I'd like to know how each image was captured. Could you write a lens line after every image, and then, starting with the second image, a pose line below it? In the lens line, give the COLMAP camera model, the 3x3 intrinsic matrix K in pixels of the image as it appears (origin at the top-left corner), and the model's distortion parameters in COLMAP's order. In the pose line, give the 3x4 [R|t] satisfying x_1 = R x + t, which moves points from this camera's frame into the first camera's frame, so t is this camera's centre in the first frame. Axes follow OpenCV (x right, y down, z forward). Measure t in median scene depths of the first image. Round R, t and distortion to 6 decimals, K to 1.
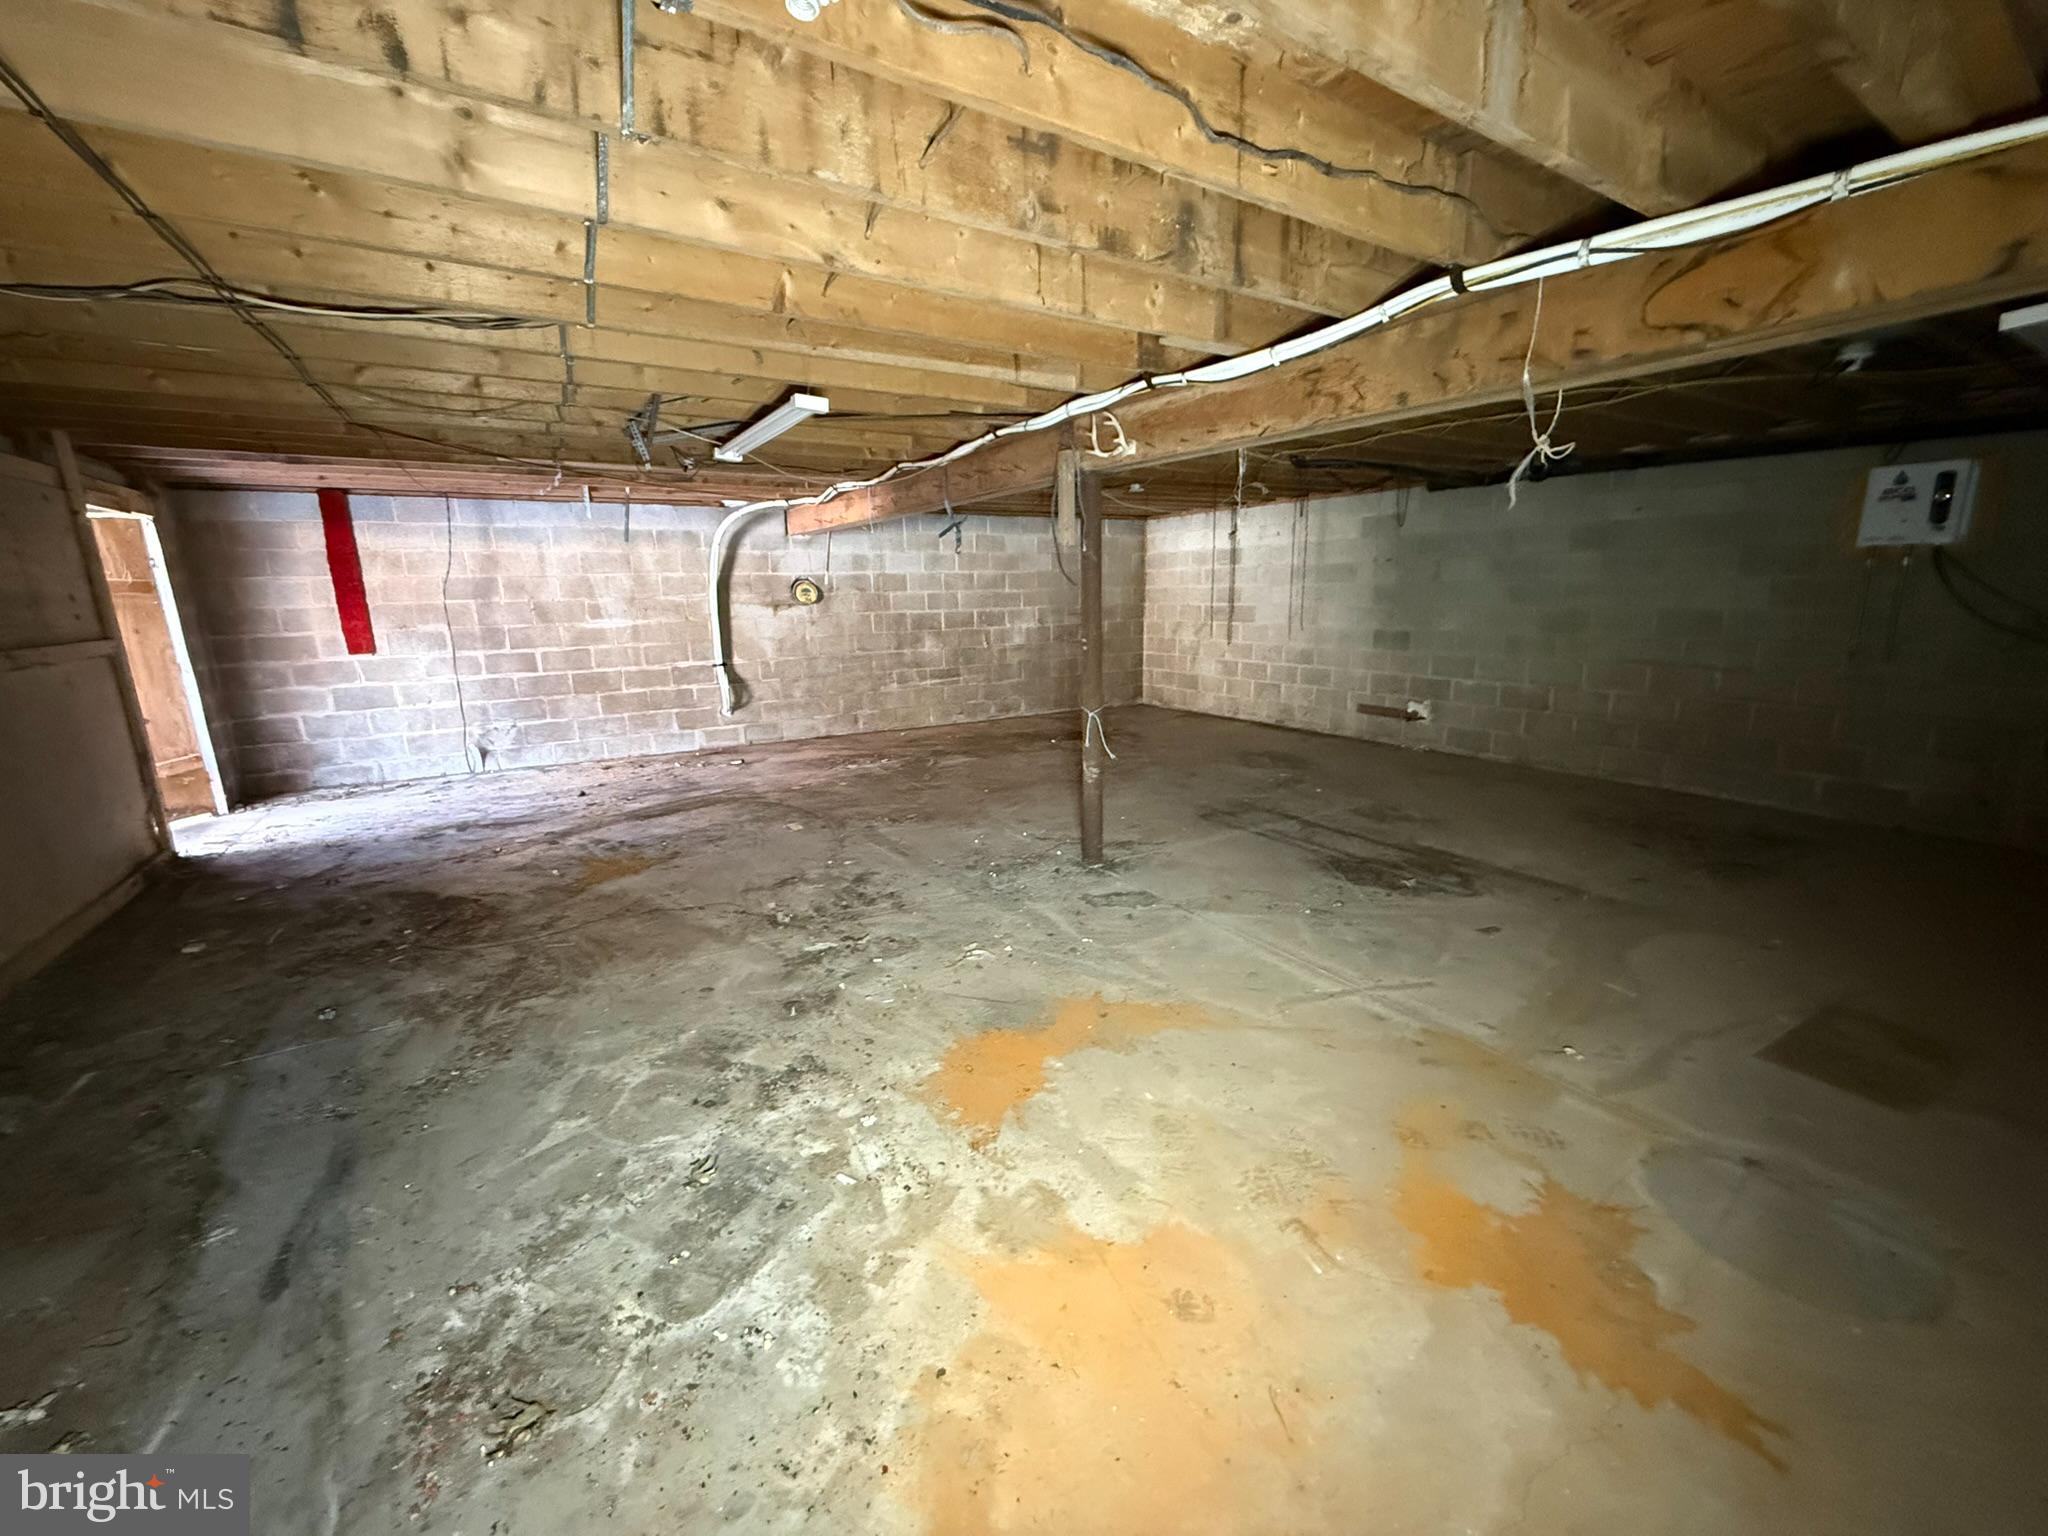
lens RADIAL K [[812.7, 0, 1023.9], [0, 812.7, 771.5], [0, 0, 1]] dist [0.000693, -0.000357]
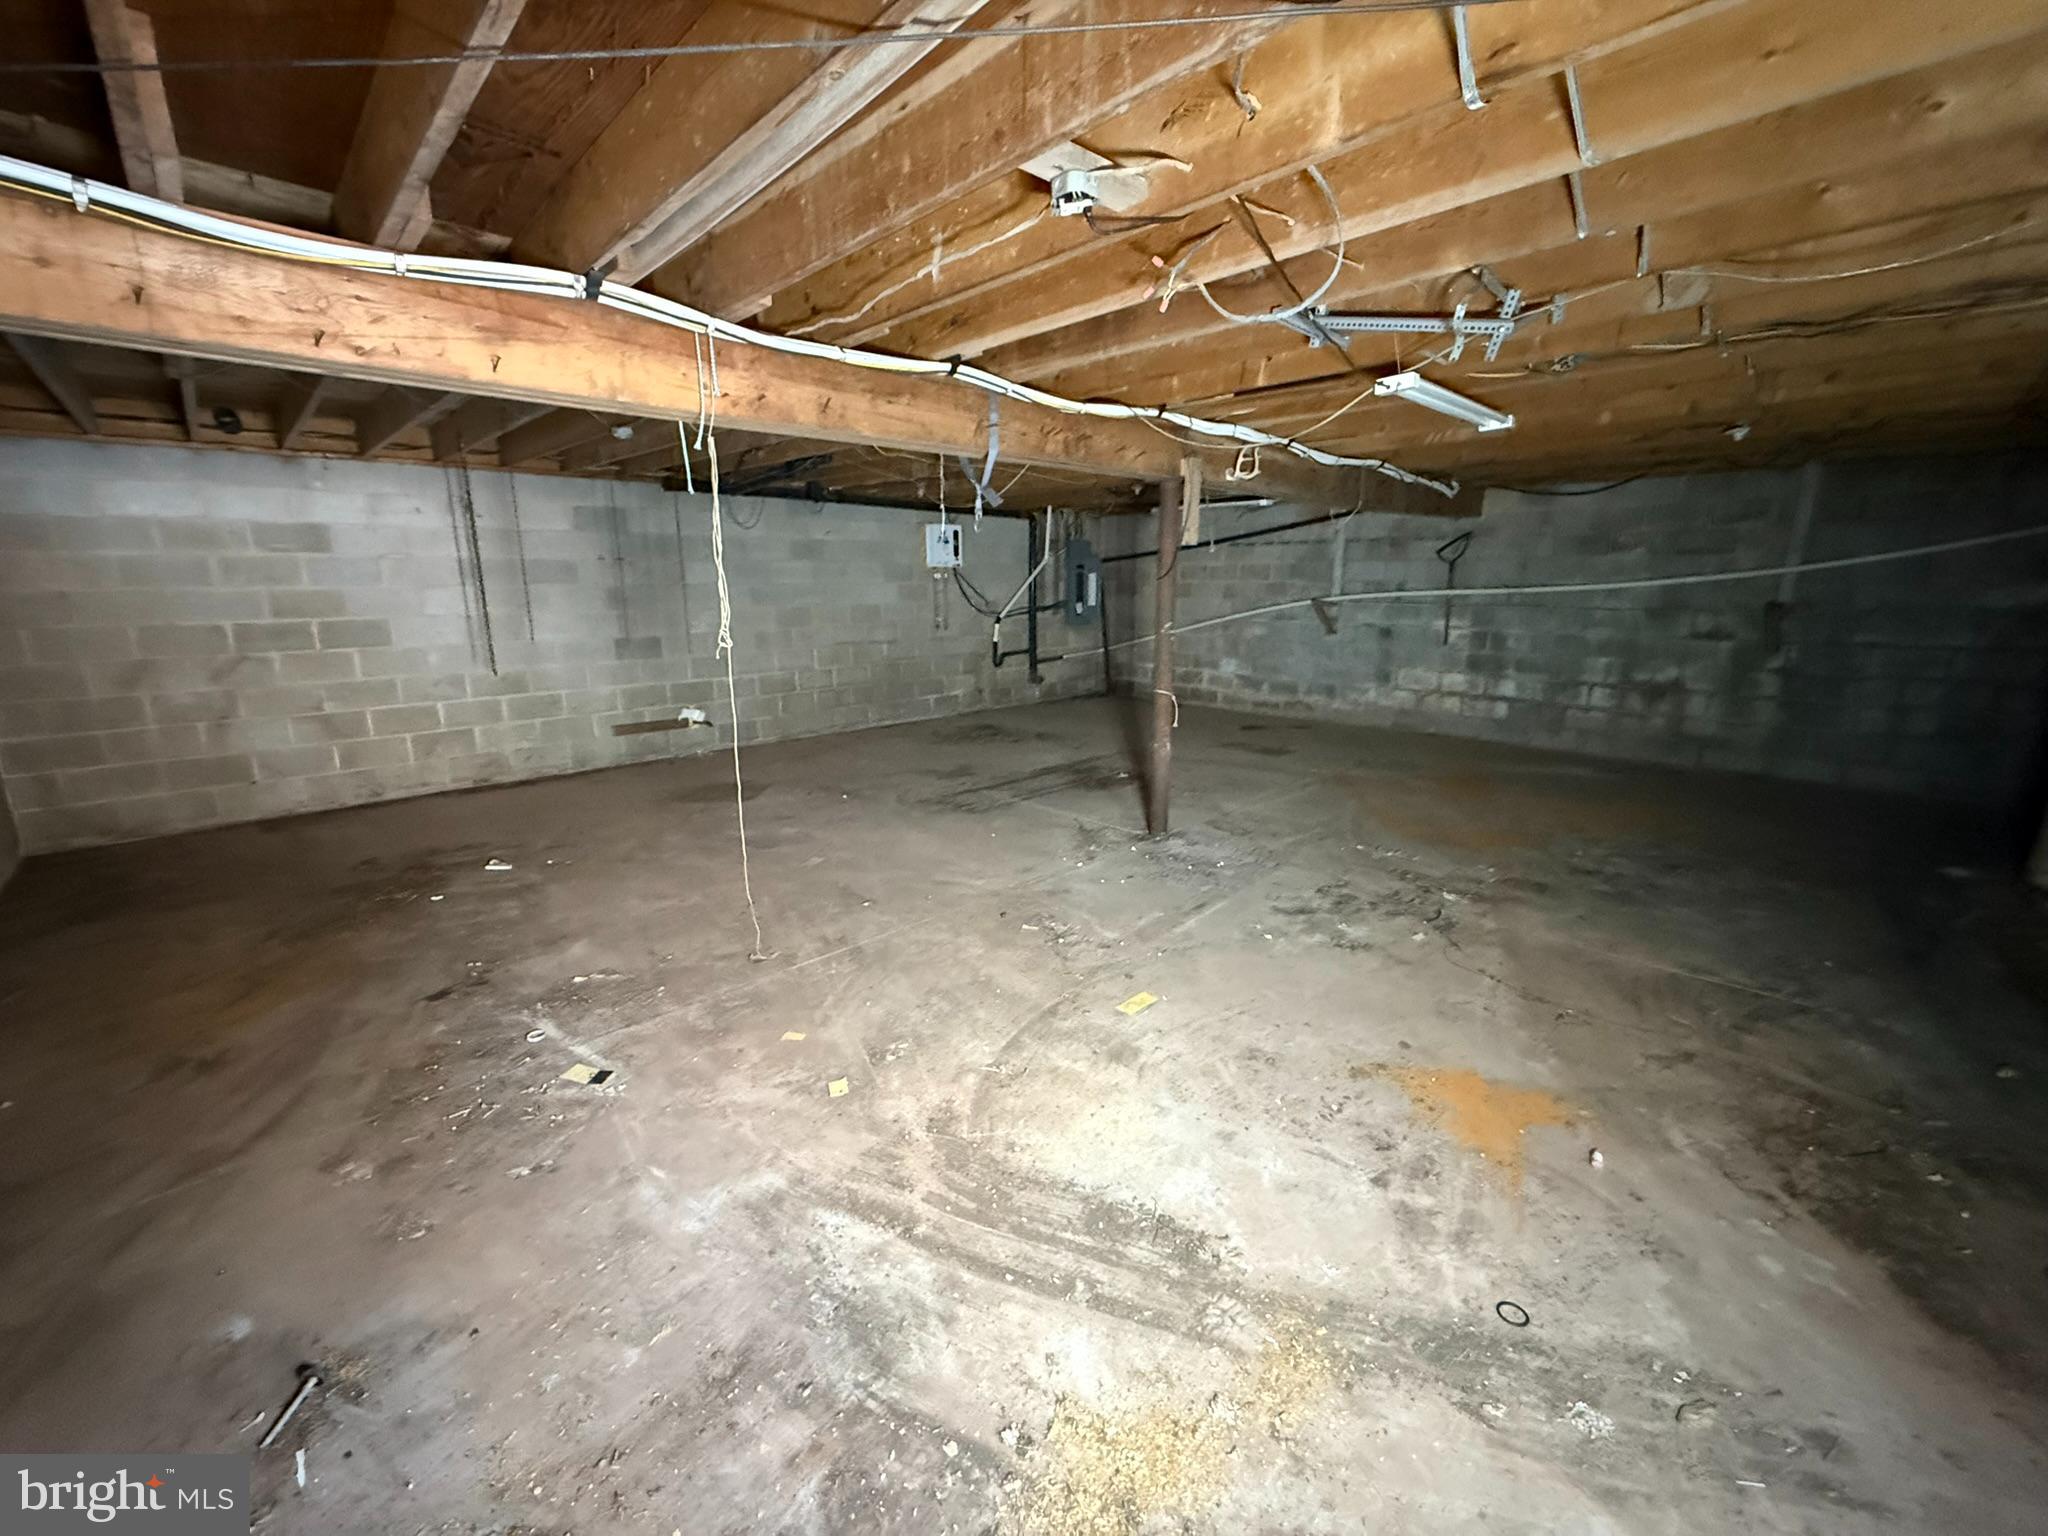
lens RADIAL K [[812.7, 0, 1021.7], [0, 812.7, 764.5], [0, 0, 1]] dist [0.000693, -0.000357]
pose [[-0.210118, -0.200878, 0.956817, -0.784726], [0.222419, 0.943181, 0.246858, -0.249938], [-0.952040, 0.264684, -0.153500, 1.142439]]
